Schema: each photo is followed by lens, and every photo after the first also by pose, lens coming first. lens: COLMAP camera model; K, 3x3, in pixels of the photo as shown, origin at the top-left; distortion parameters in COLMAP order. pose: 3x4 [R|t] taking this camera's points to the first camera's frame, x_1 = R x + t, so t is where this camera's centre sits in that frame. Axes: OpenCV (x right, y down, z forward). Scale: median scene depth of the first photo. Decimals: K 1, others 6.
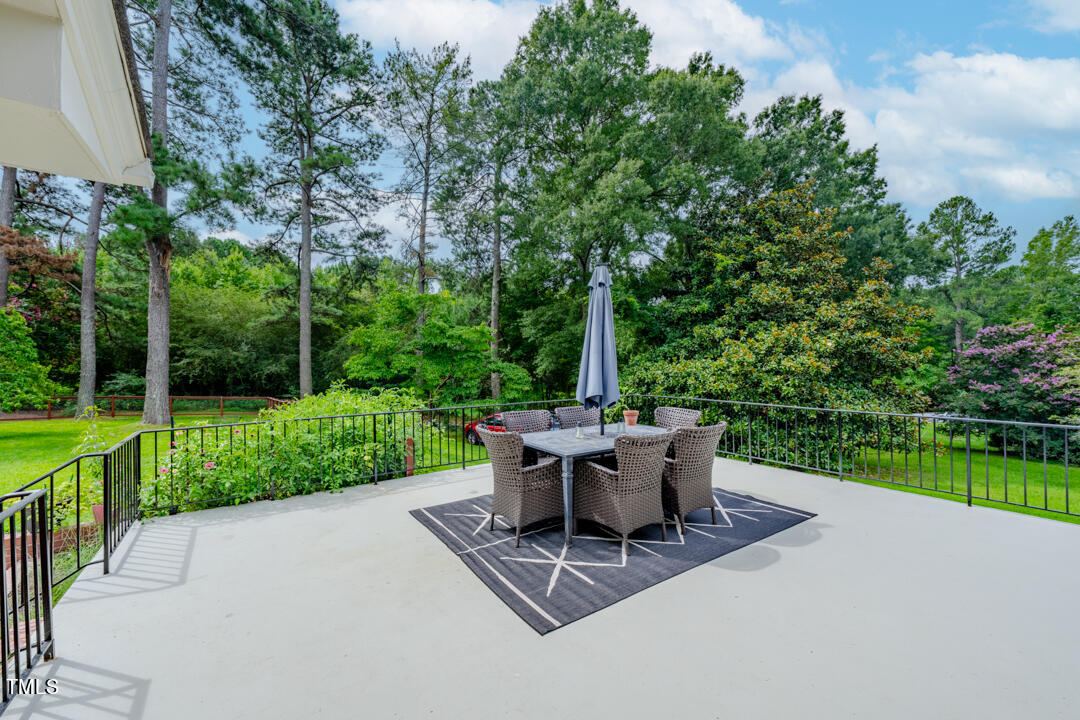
lens RADIAL K [[430.1, 0, 536.9], [0, 430.1, 358.6], [0, 0, 1]] dist [-0.003634, 0.000687]
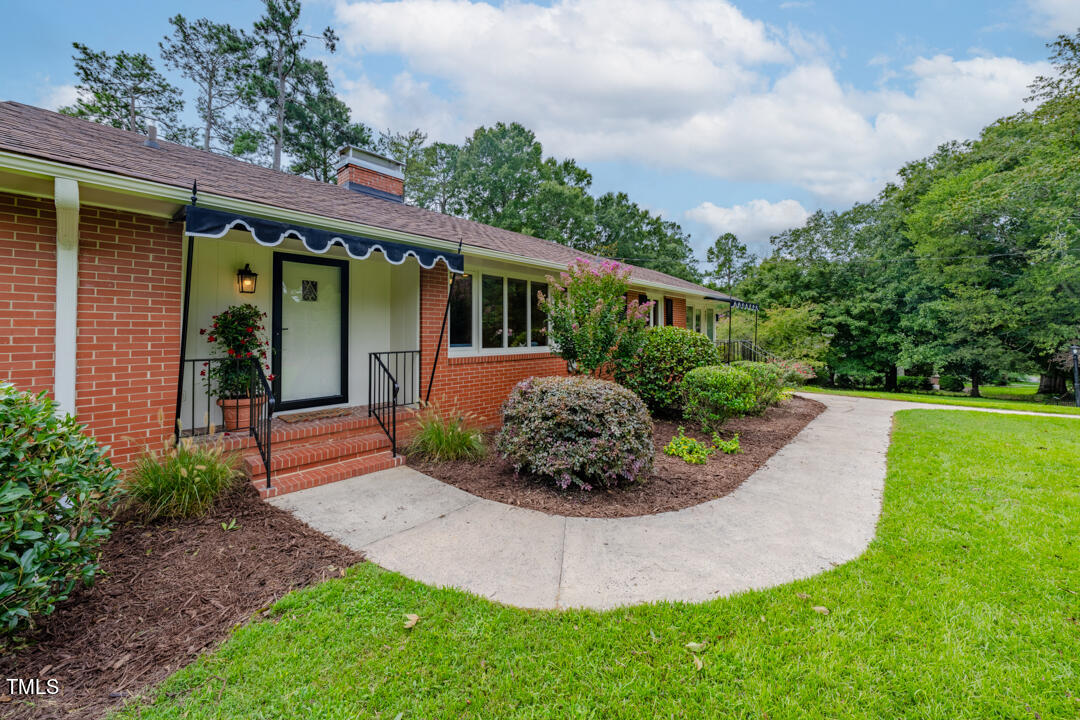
lens RADIAL K [[400.9, 0, 543.3], [0, 400.9, 325.0], [0, 0, 1]] dist [-0.001894, -0.000278]
pose [[0.970147, 0.019419, 0.241740, -0.134550], [-0.016617, 0.999769, -0.013621, 0.002638], [-0.241949, 0.009197, 0.970245, -0.702255]]
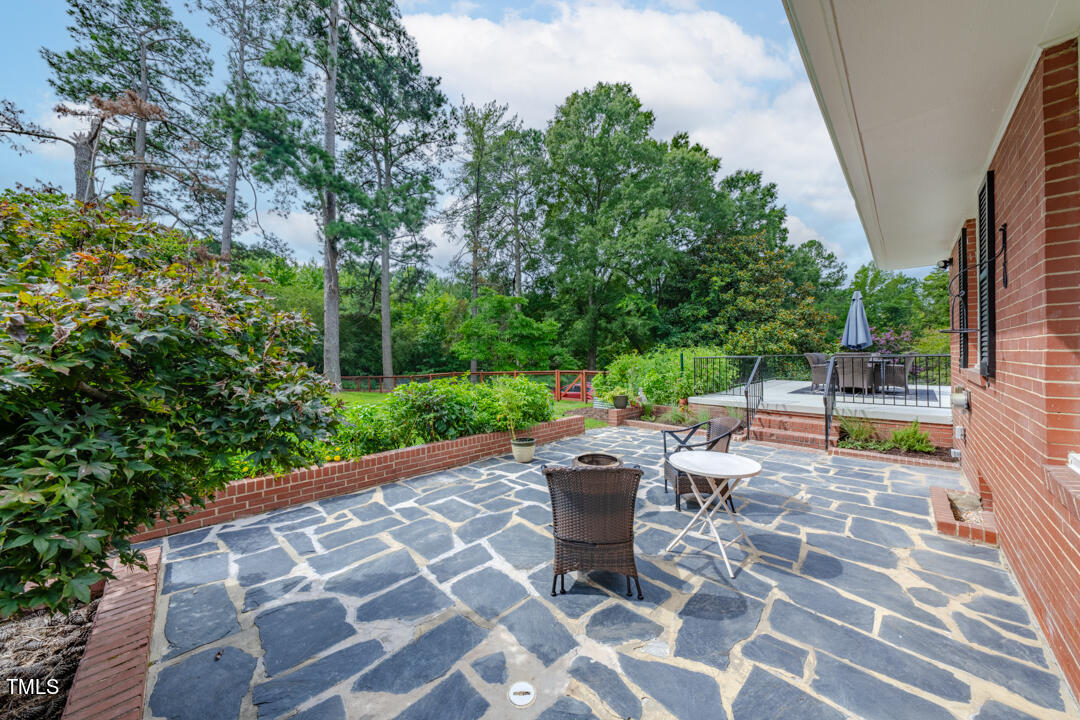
lens RADIAL K [[368.8, 0, 538.7], [0, 368.8, 356.4], [0, 0, 1]] dist [-0.003137, 0.000232]
pose [[0.983808, 0.001015, 0.179225, -0.356926], [-0.001597, 0.999994, 0.003102, 0.029351], [-0.179221, -0.003338, 0.983803, -0.135527]]
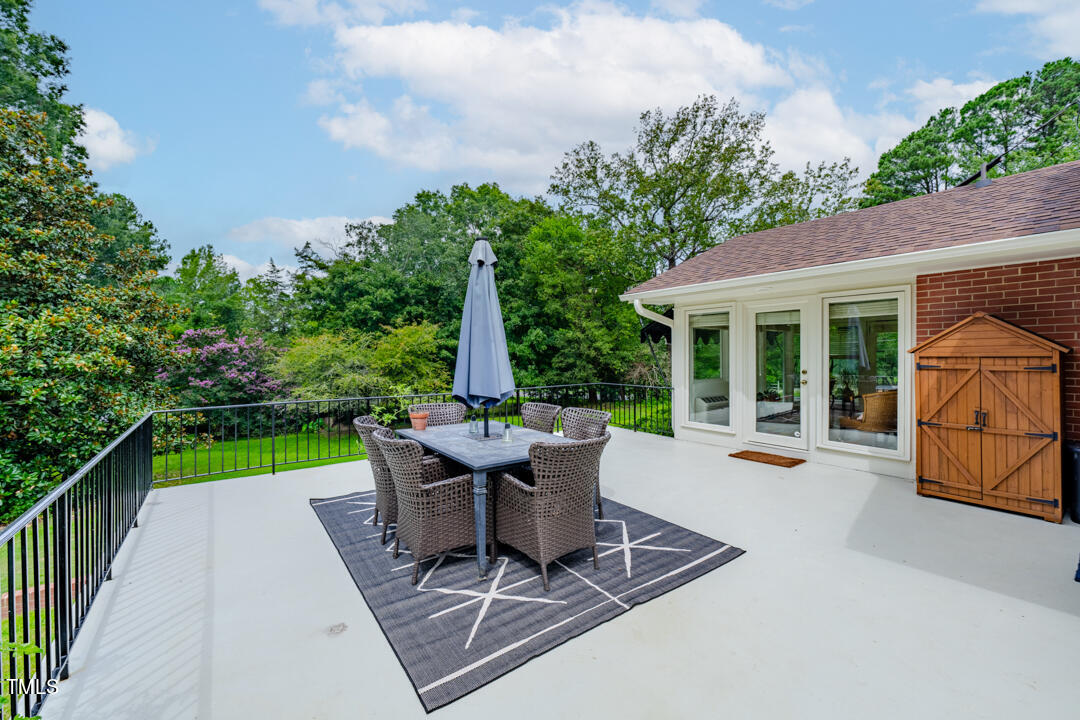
lens RADIAL K [[430.1, 0, 543.1], [0, 430.1, 361.6], [0, 0, 1]] dist [-0.003634, 0.000687]
pose [[-0.043134, -0.002717, 0.999066, -0.122651], [-0.004067, 0.999988, 0.002544, 0.004110], [-0.999061, -0.003953, -0.043144, 0.158754]]
